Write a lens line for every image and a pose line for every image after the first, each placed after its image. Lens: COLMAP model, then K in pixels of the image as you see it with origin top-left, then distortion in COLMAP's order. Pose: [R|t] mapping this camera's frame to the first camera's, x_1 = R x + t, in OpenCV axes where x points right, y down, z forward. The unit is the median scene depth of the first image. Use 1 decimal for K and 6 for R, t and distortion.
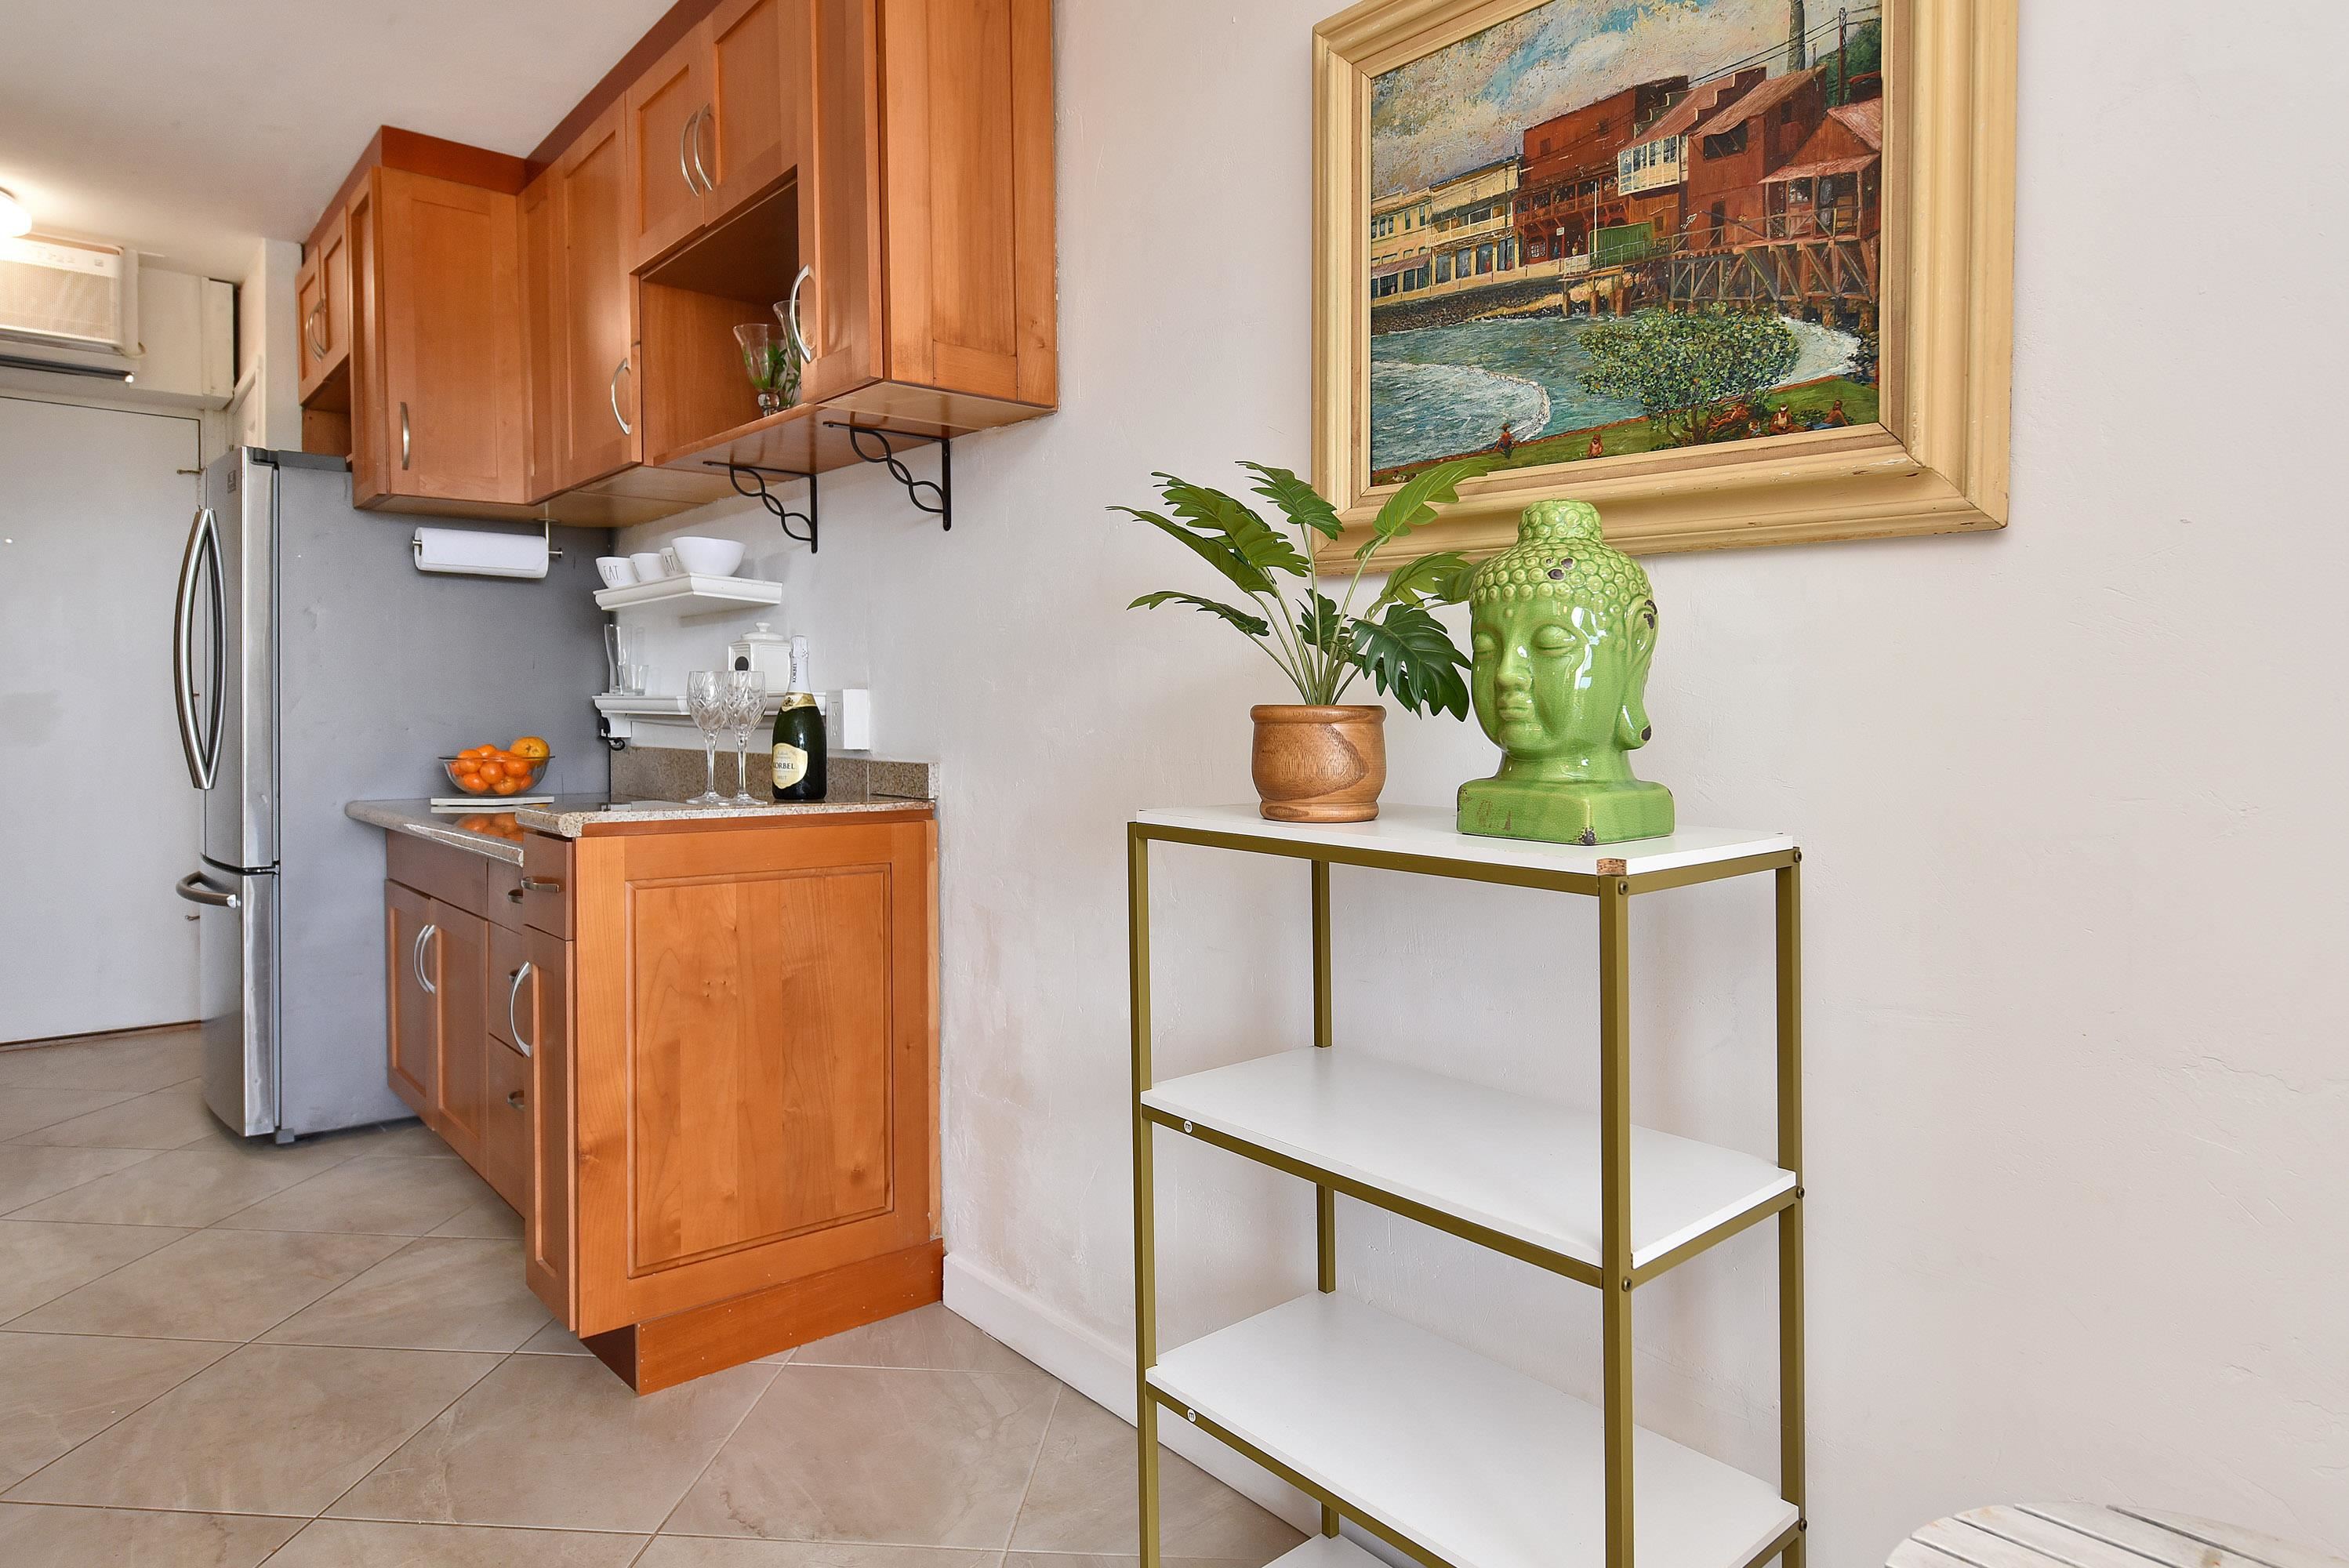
lens RADIAL K [[1276.2, 0, 1262.1], [0, 1276.2, 729.6], [0, 0, 1]] dist [0.019270, -0.005611]
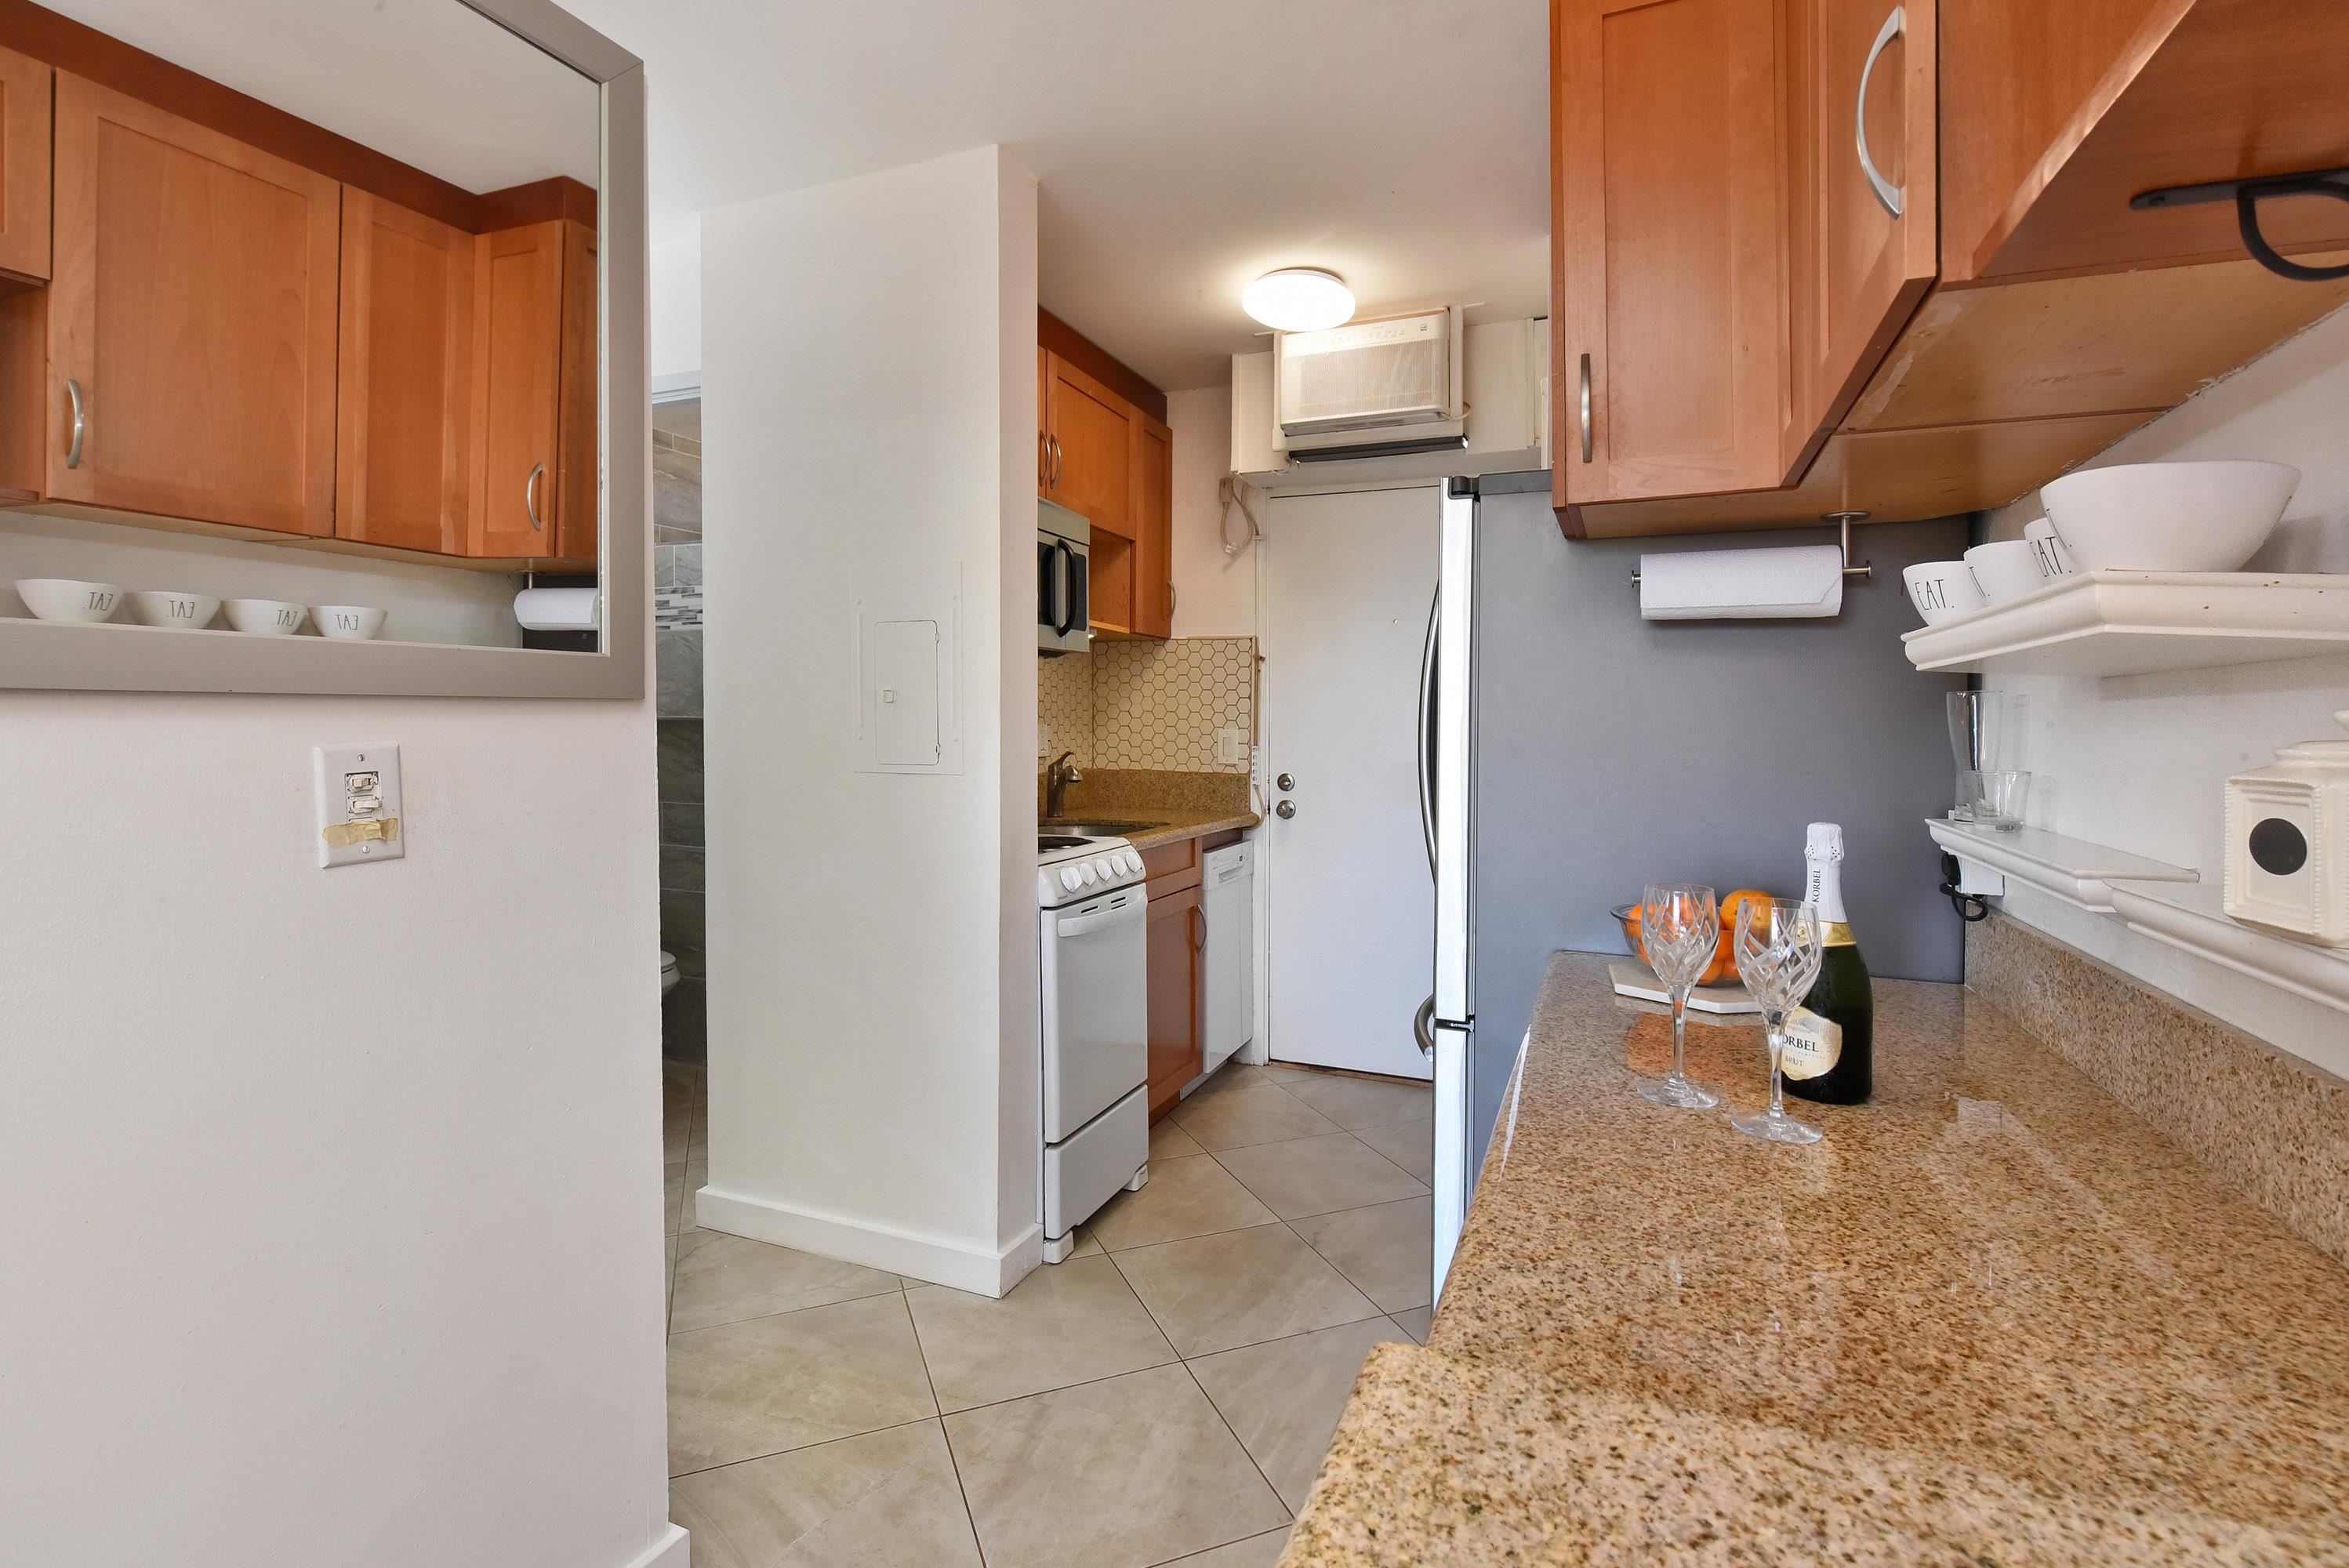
lens RADIAL K [[1114.5, 0, 1130.1], [0, 1114.5, 741.3], [0, 0, 1]] dist [-0.015197, -0.000542]
pose [[0.372424, 0.022893, -0.927780, -0.356954], [-0.033558, 0.999374, 0.011189, -0.094578], [0.927456, 0.026967, 0.372959, 0.868883]]
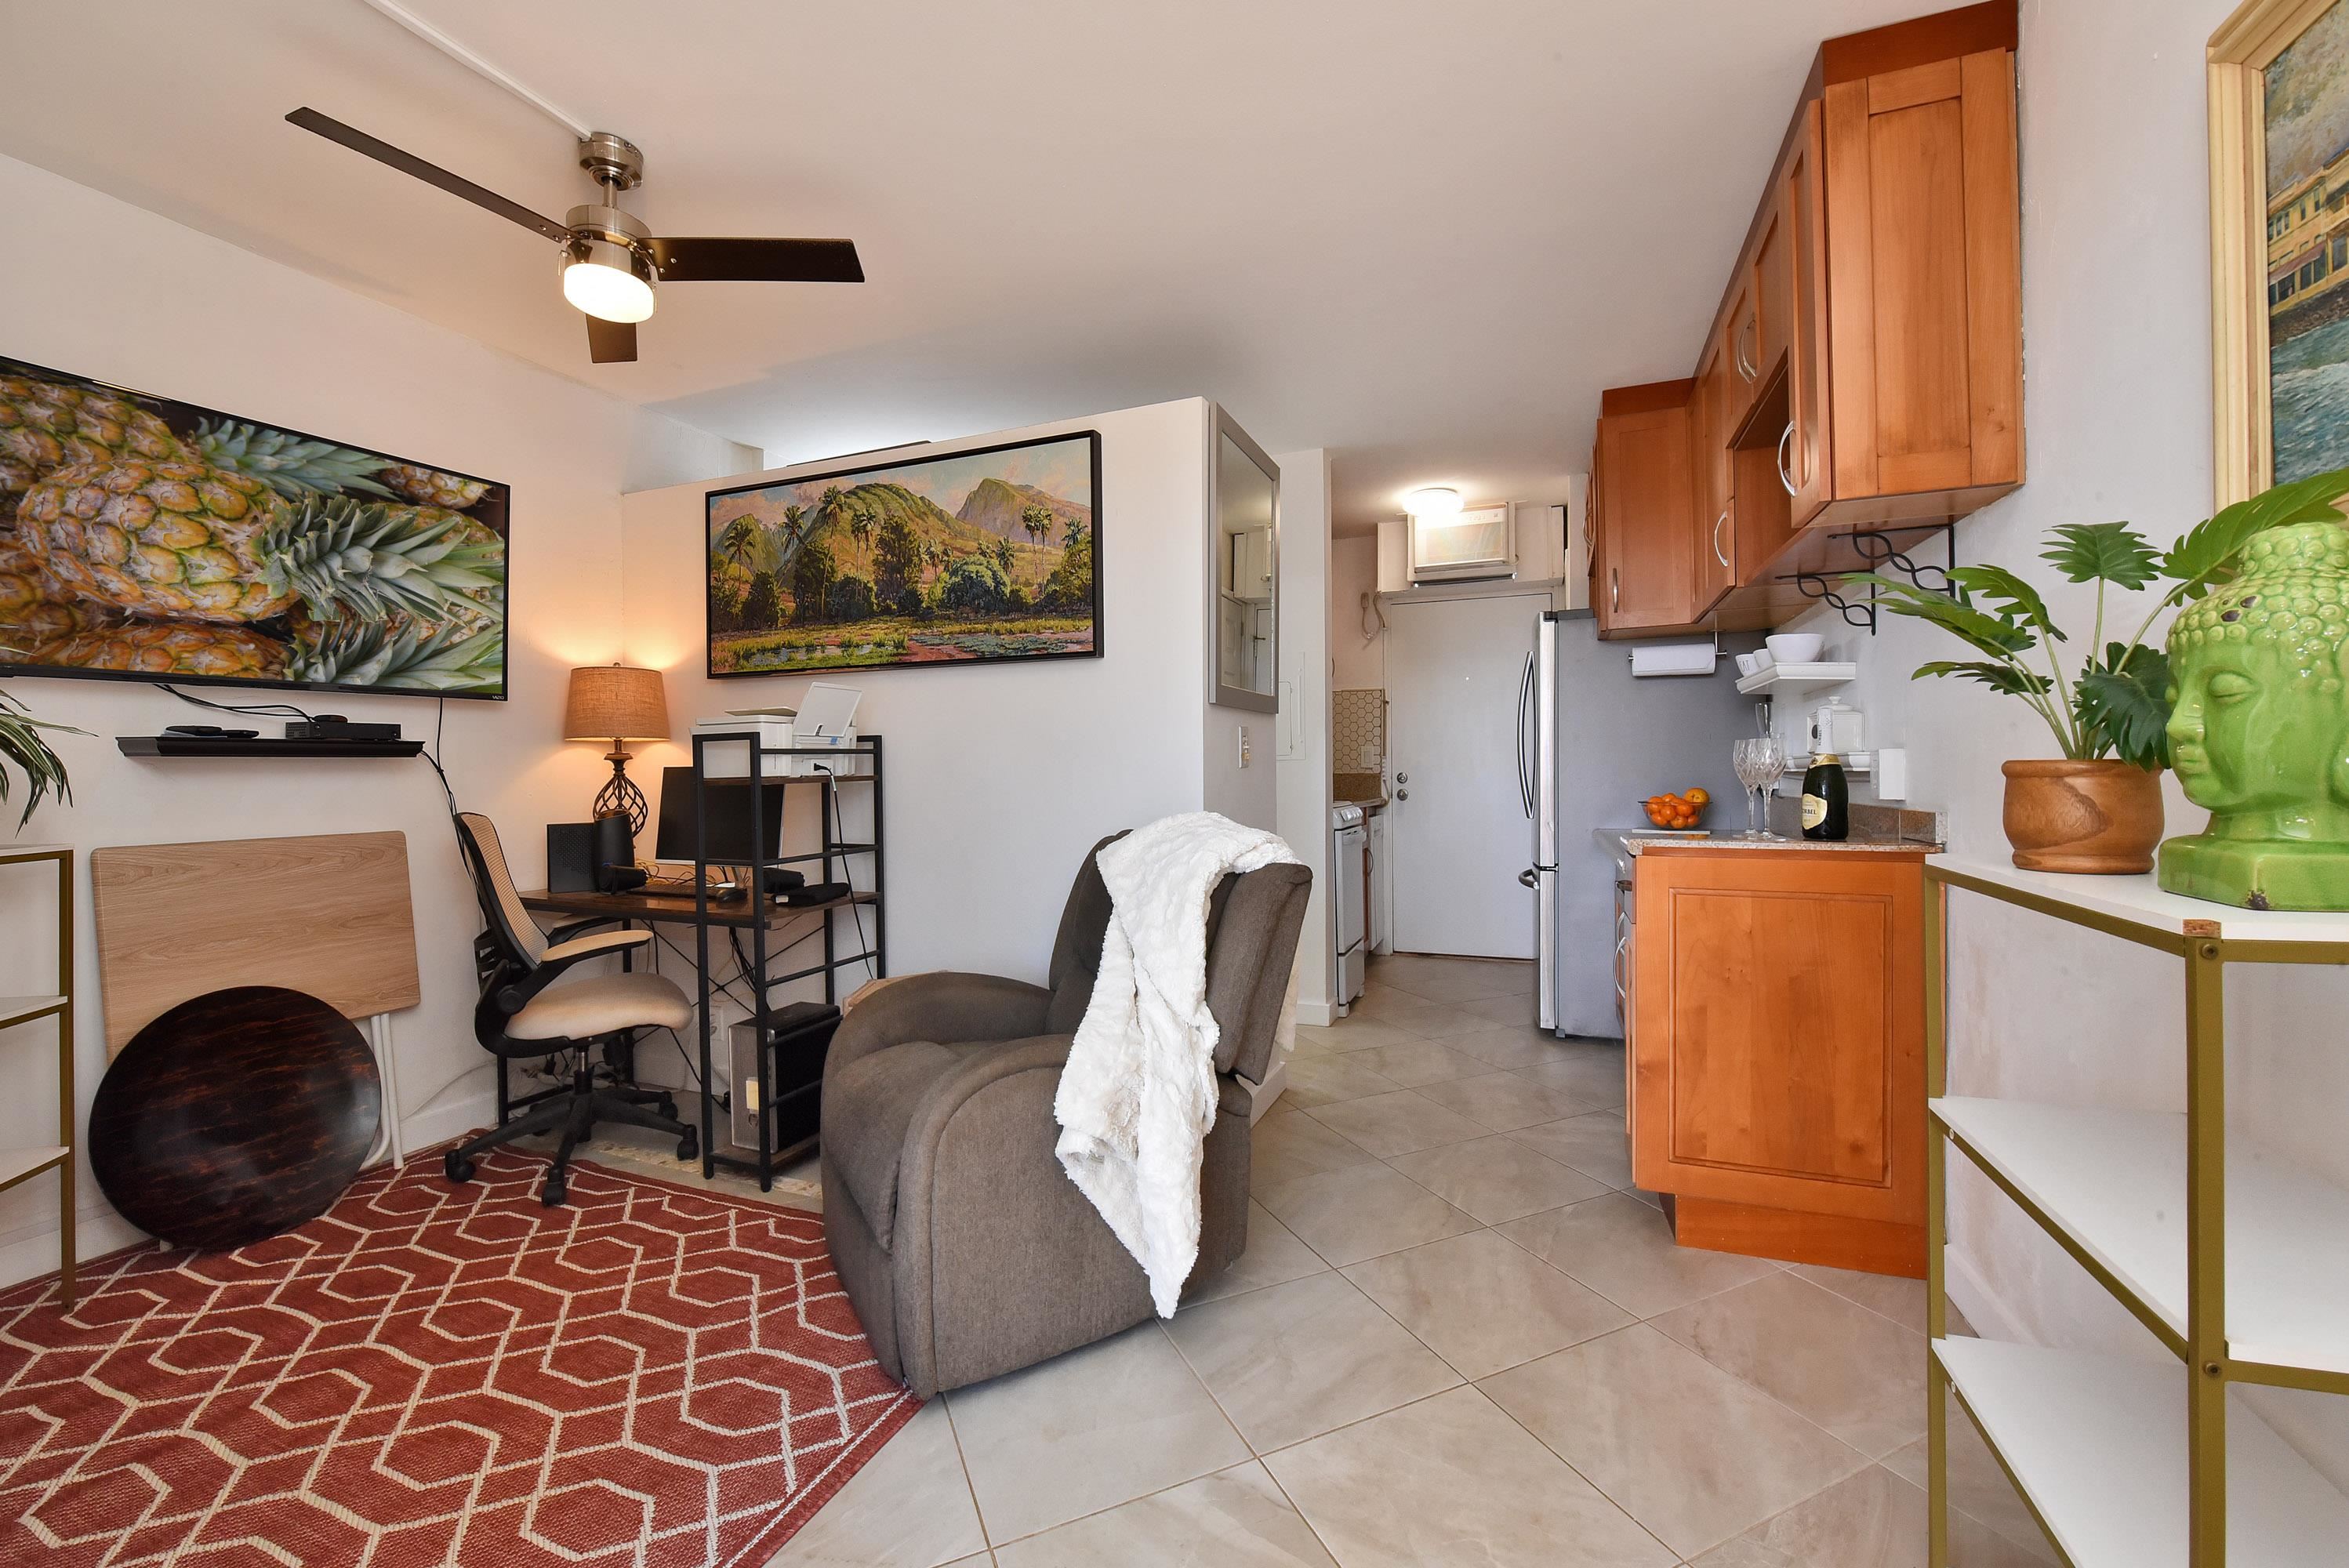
lens RADIAL K [[1043.2, 0, 1238.7], [0, 1043.2, 797.0], [0, 0, 1]] dist [-0.001794, -0.002196]
pose [[0.494134, 0.012443, -0.869297, 0.276666], [-0.000415, 0.999901, 0.014076, -0.000253], [0.869386, -0.006595, 0.494090, 0.000014]]
